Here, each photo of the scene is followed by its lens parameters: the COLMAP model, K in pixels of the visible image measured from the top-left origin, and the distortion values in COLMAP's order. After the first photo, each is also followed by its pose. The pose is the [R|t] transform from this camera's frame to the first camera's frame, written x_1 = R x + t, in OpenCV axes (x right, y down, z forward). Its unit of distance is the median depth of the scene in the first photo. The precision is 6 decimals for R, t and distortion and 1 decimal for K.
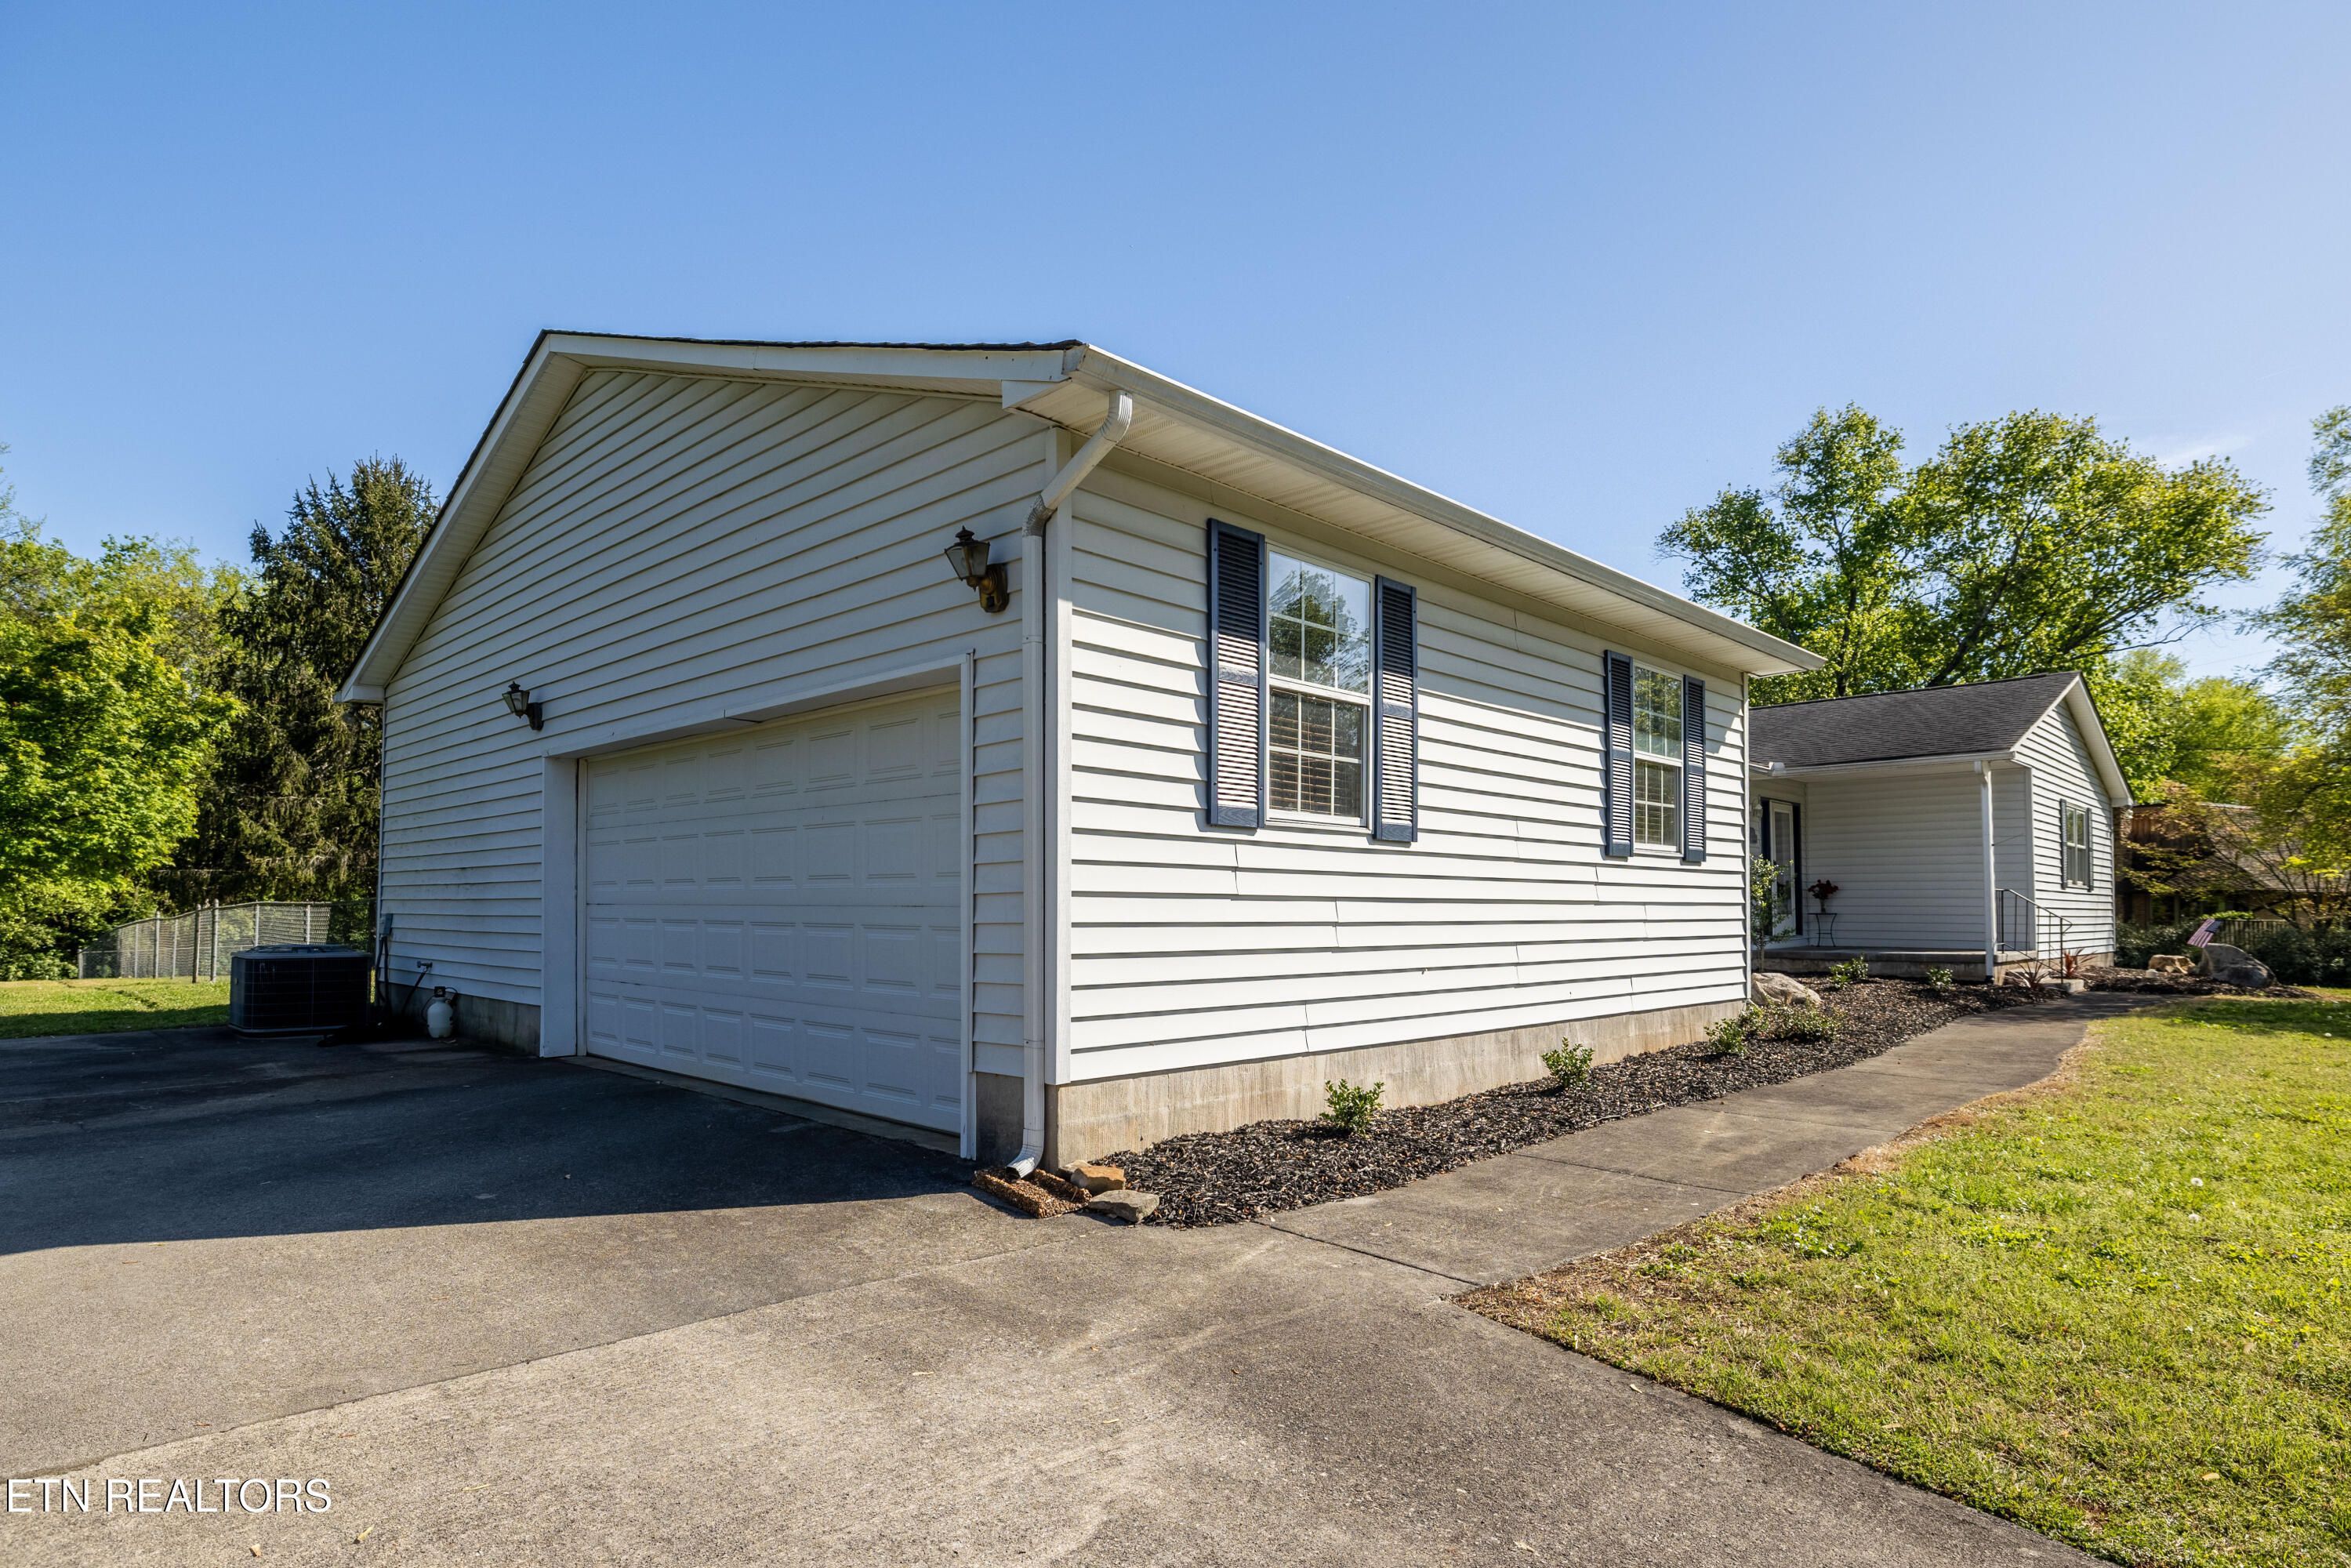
lens RADIAL K [[1279.8, 0, 1182.4], [0, 1279.8, 878.2], [0, 0, 1]] dist [-0.000839, -0.000132]
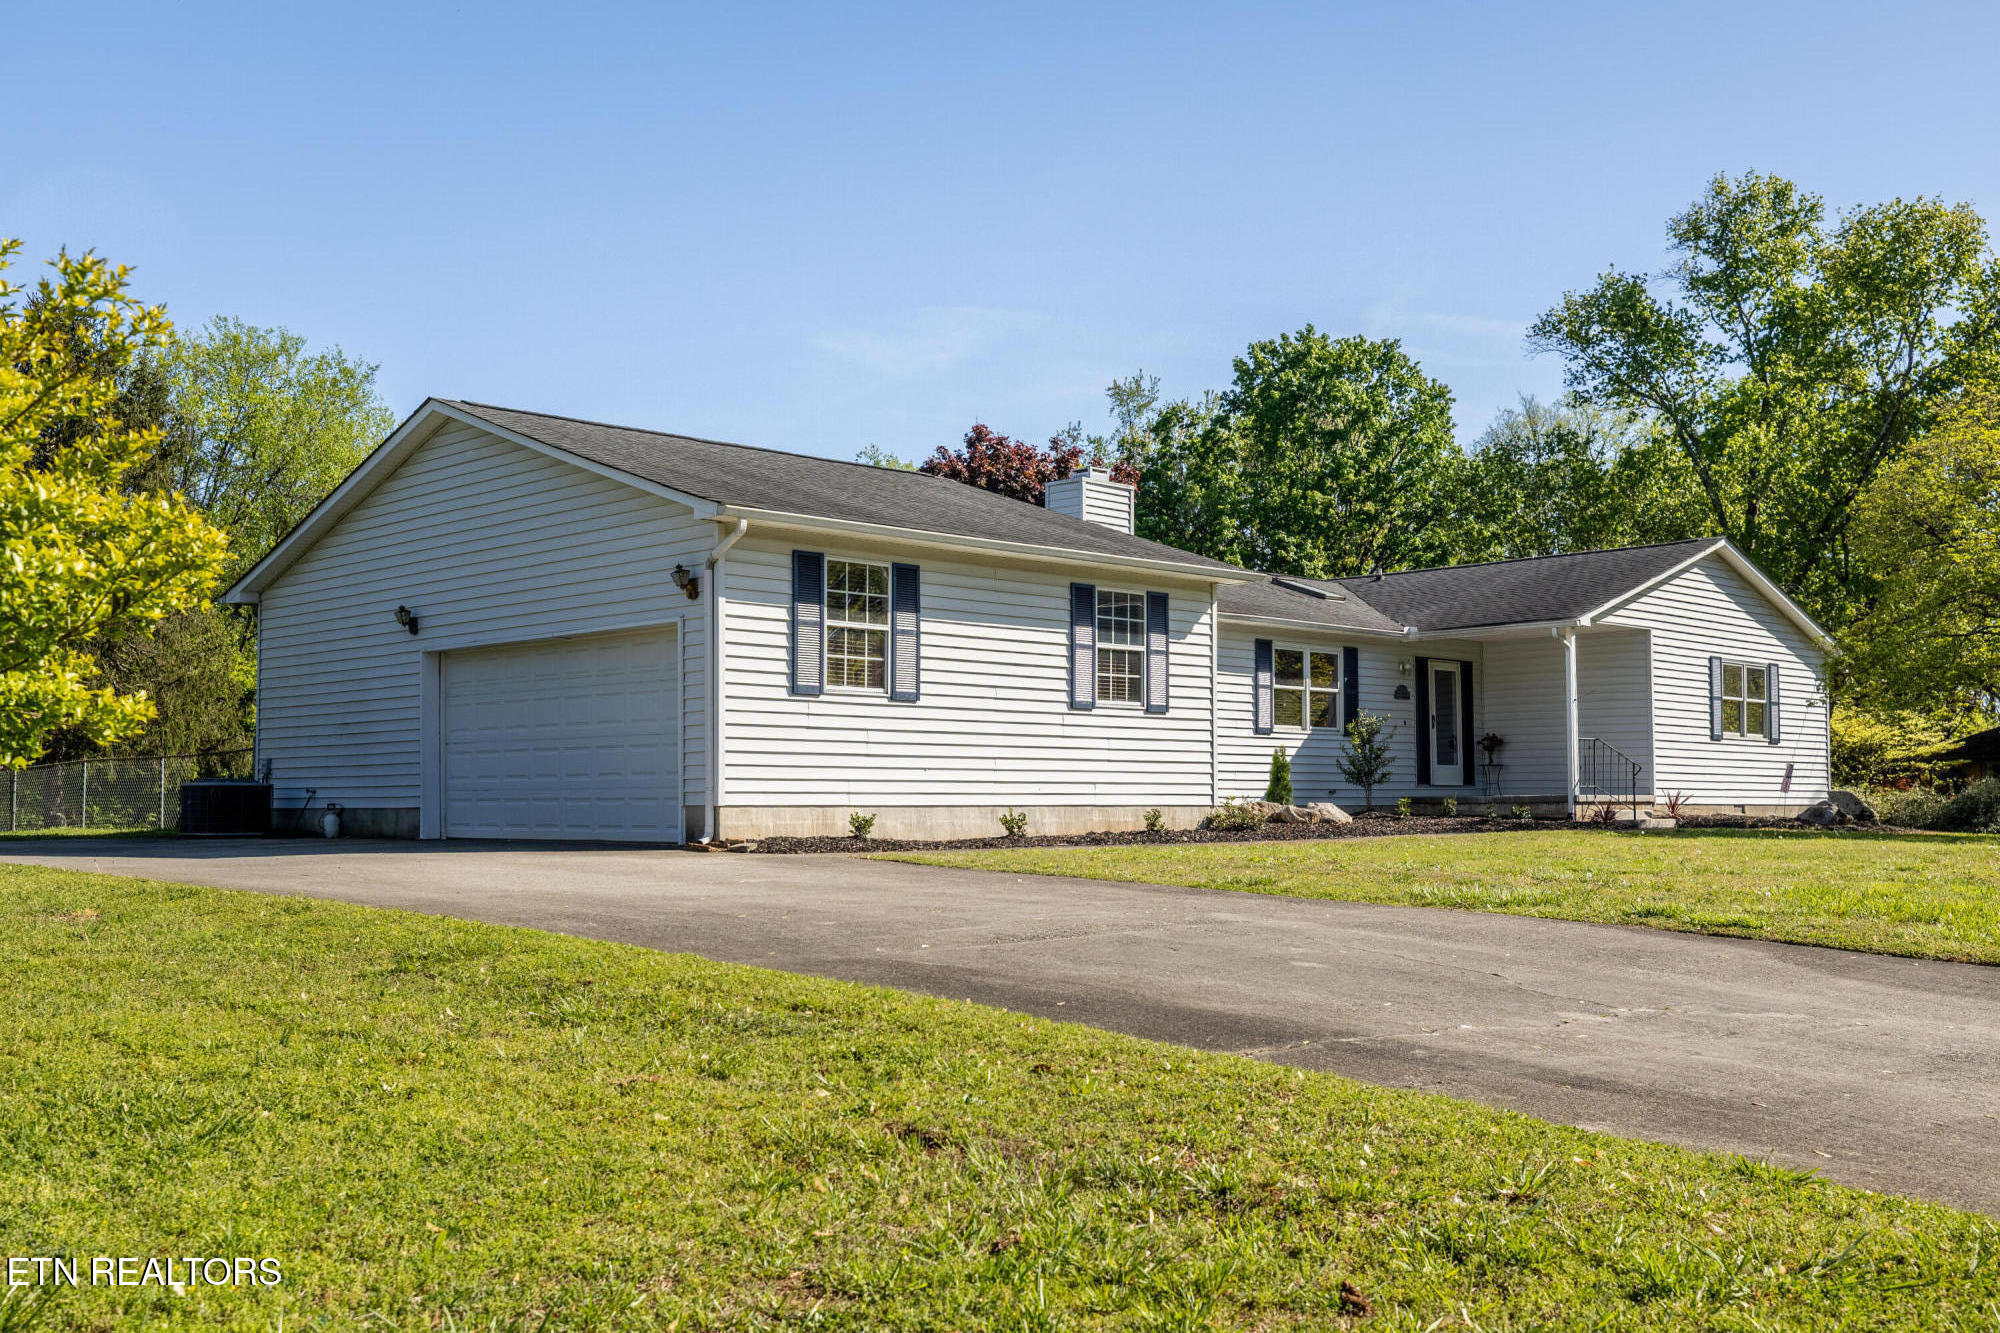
lens RADIAL K [[2043.7, 0, 998.3], [0, 2043.7, 740.8], [0, 0, 1]] dist [-0.031201, -0.005904]
pose [[0.999741, -0.006831, -0.021710, 0.363762], [0.006615, 0.999928, -0.010041, 0.061570], [0.021777, 0.009894, 0.999714, -2.003677]]
